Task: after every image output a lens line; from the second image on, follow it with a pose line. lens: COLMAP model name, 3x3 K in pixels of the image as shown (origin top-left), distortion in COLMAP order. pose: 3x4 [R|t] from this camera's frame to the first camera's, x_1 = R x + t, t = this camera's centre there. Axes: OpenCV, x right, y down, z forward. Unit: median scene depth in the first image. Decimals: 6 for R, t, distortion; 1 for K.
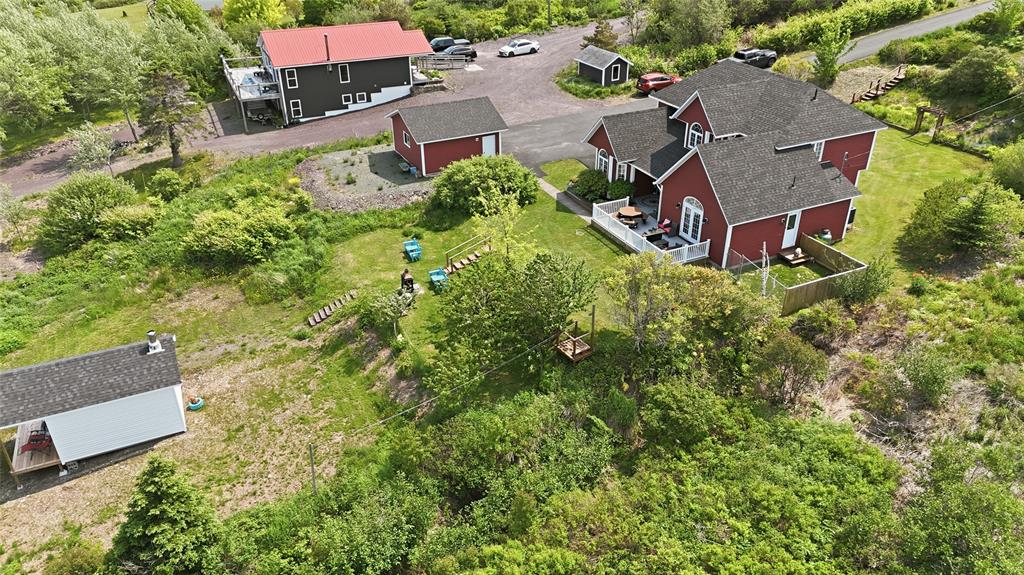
lens RADIAL K [[749.7, 0, 512.9], [0, 749.7, 286.9], [0, 0, 1]] dist [0.063392, -0.025927]
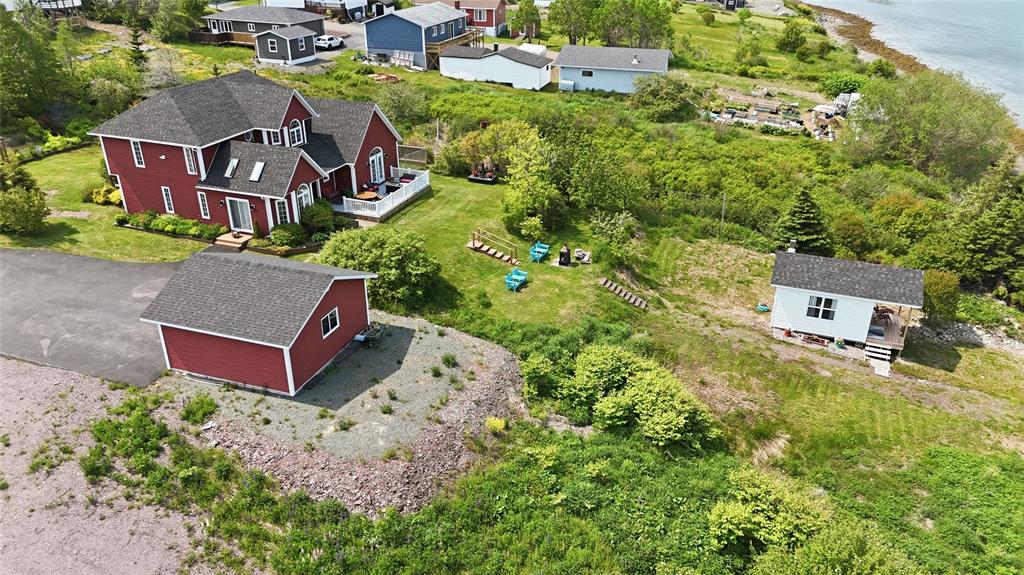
lens RADIAL K [[749.7, 0, 512.4], [0, 749.7, 289.7], [0, 0, 1]] dist [0.063392, -0.025927]
pose [[-0.686716, -0.319597, 0.652900, -0.749496], [0.356373, 0.634812, 0.685574, -0.688567], [-0.633576, 0.703471, -0.322040, 1.313800]]
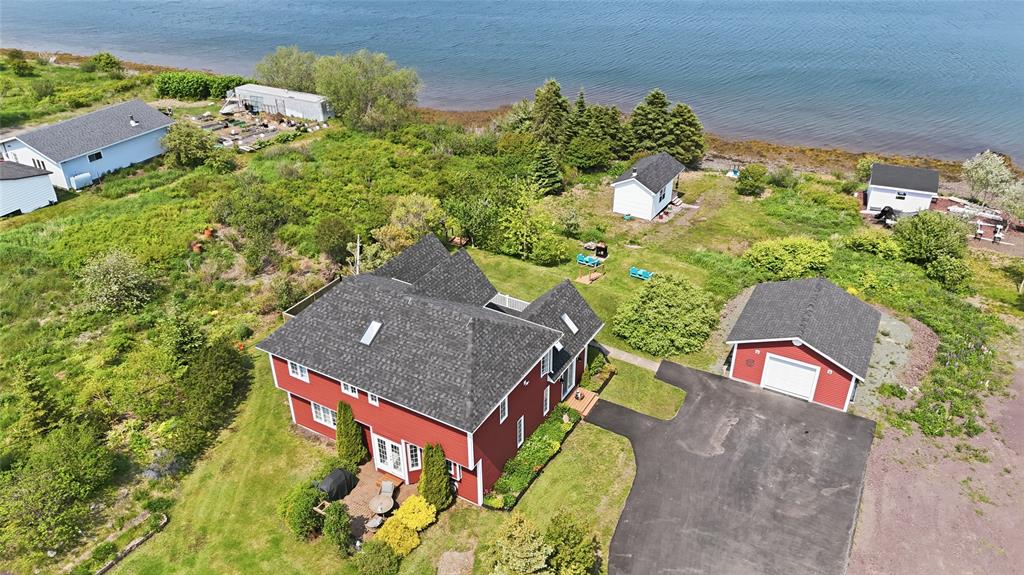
lens RADIAL K [[749.7, 0, 513.2], [0, 749.7, 291.5], [0, 0, 1]] dist [0.063392, -0.025927]
pose [[-0.827499, 0.292063, -0.479525, 0.631214], [-0.273902, 0.535552, 0.798850, -0.948540], [0.490125, 0.792391, -0.363172, 1.361316]]
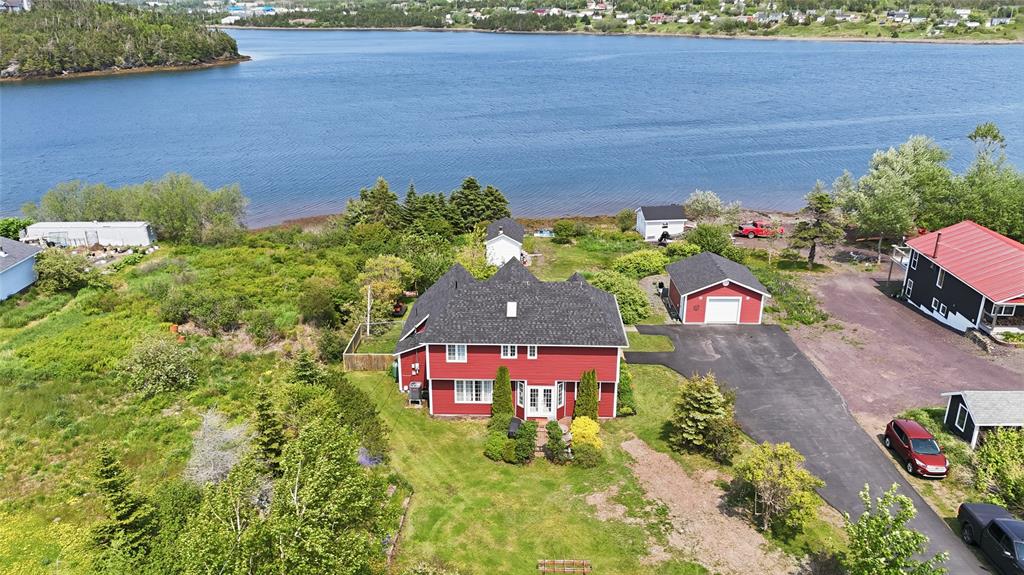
lens RADIAL K [[749.7, 0, 512.0], [0, 749.7, 292.1], [0, 0, 1]] dist [0.063392, -0.025927]
pose [[-0.457758, 0.314909, -0.831438, 1.251083], [-0.439573, 0.732712, 0.519528, -0.809449], [0.772809, 0.603296, -0.196980, 1.224953]]
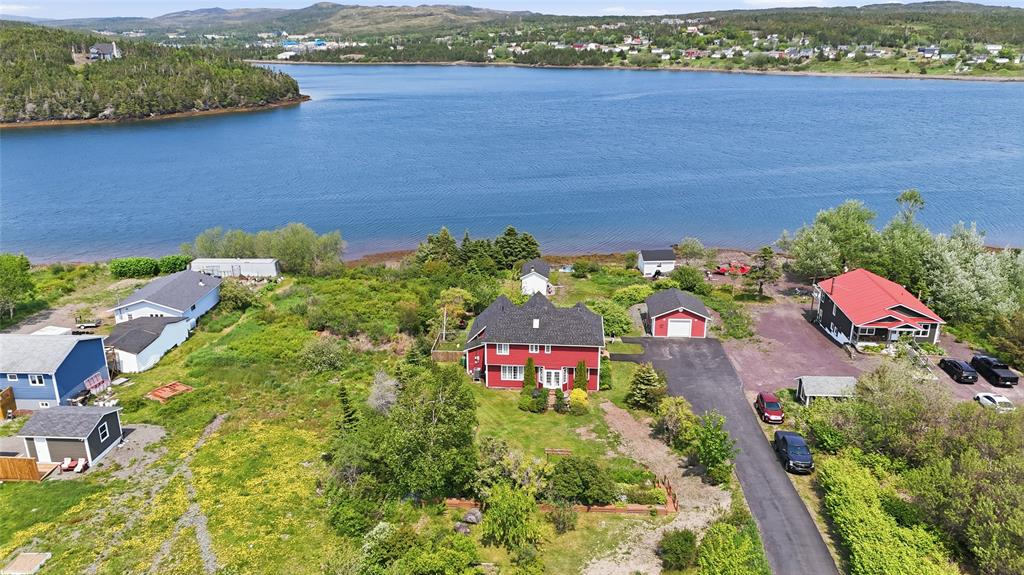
lens RADIAL K [[749.7, 0, 513.3], [0, 749.7, 284.8], [0, 0, 1]] dist [0.063392, -0.025927]
pose [[-0.500399, 0.274870, -0.821004, 1.826845], [-0.425835, 0.747504, 0.509807, -1.185176], [0.753834, 0.604719, -0.257001, 1.387627]]
